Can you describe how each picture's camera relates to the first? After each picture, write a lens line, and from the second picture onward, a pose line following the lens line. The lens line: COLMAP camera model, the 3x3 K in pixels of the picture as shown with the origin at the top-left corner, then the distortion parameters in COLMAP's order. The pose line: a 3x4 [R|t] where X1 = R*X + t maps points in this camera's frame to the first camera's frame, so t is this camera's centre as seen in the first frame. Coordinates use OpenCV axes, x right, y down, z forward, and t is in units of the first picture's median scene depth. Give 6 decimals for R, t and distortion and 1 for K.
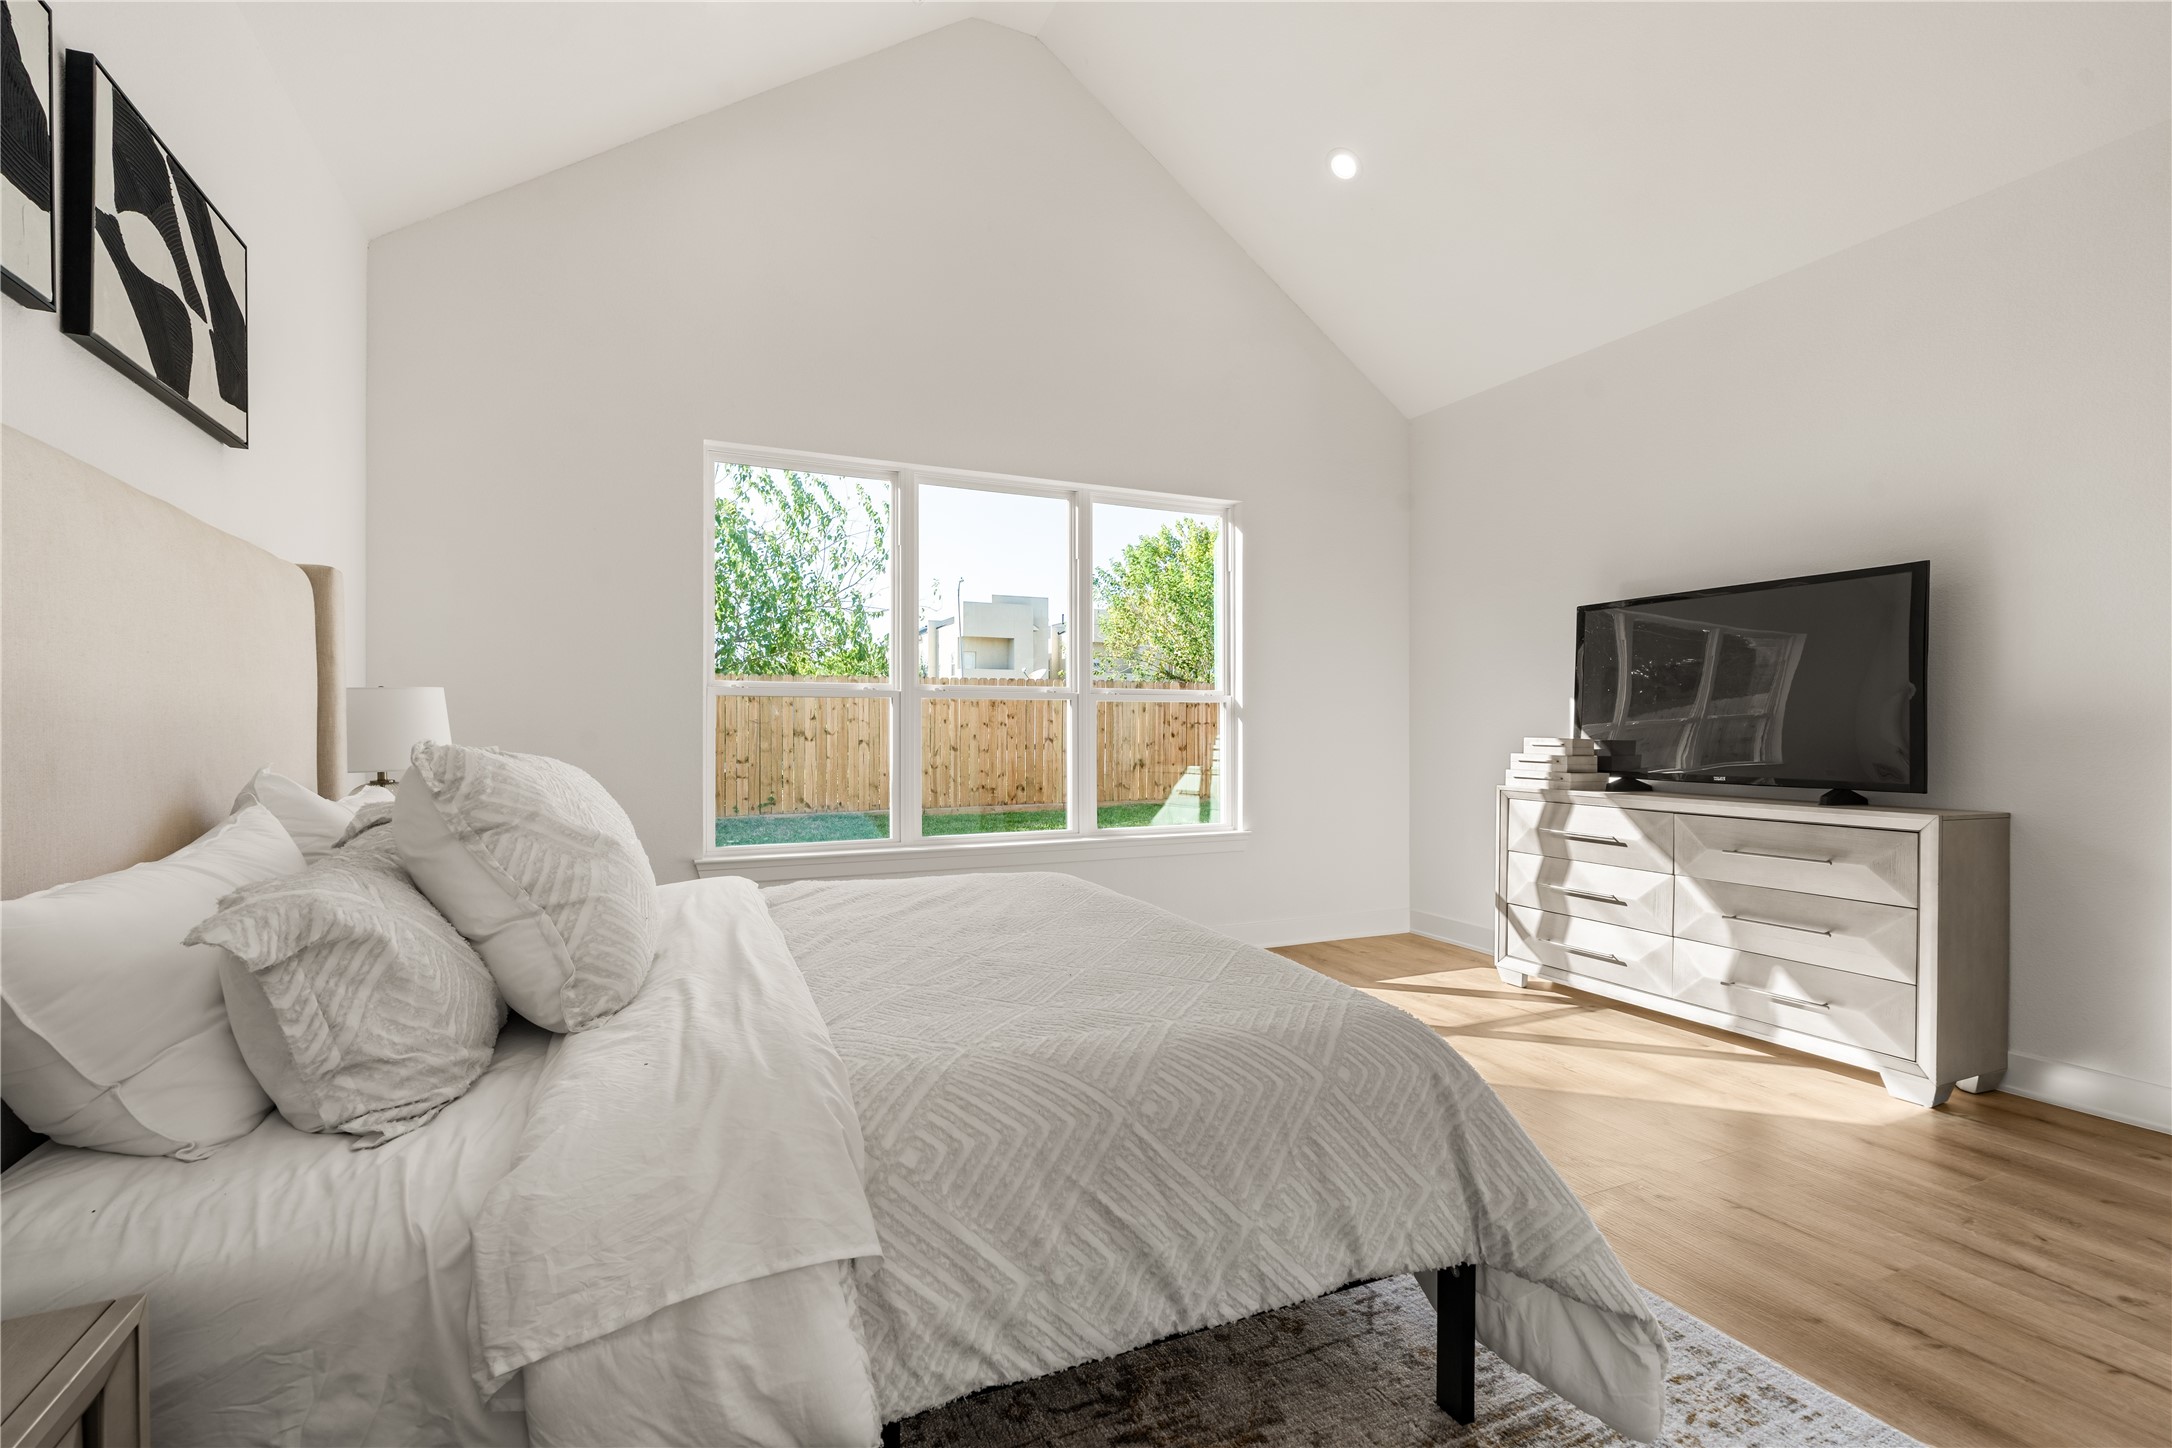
lens RADIAL K [[984.0, 0, 1100.6], [0, 984.0, 731.8], [0, 0, 1]] dist [0.012090, -0.001583]
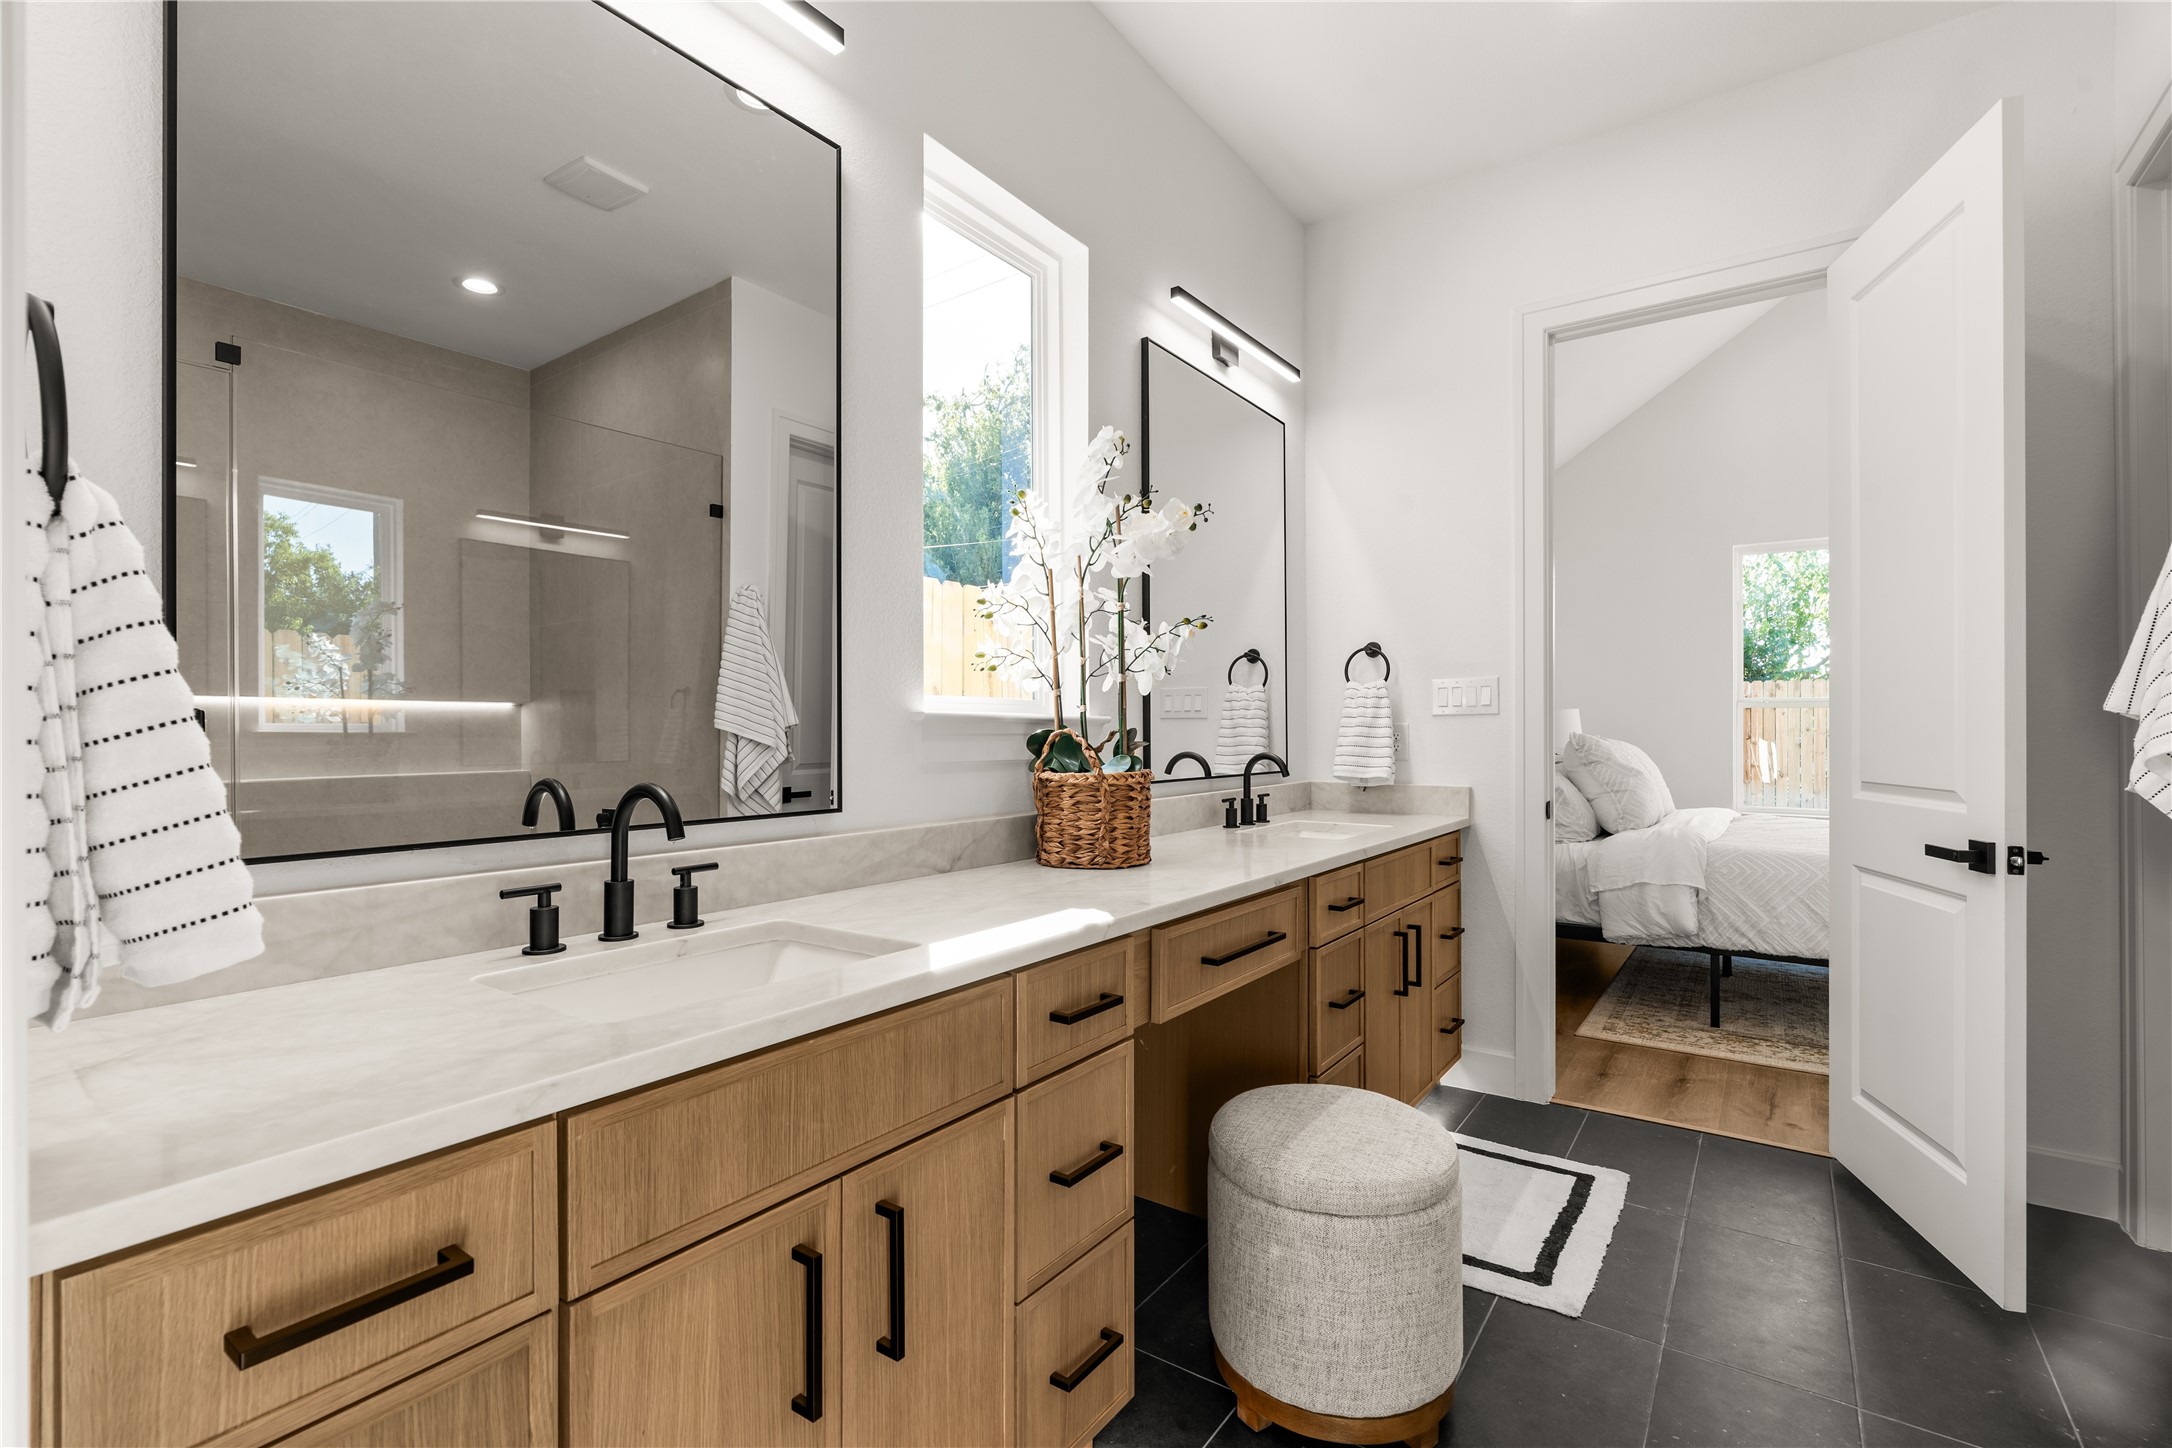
lens RADIAL K [[984.0, 0, 1080.6], [0, 984.0, 730.8], [0, 0, 1]] dist [0.012090, -0.001583]
pose [[0.494393, 0.002084, -0.869236, 1.402362], [-0.003018, 0.999995, 0.000681, 0.008896], [0.869233, 0.002286, 0.494397, -2.115438]]
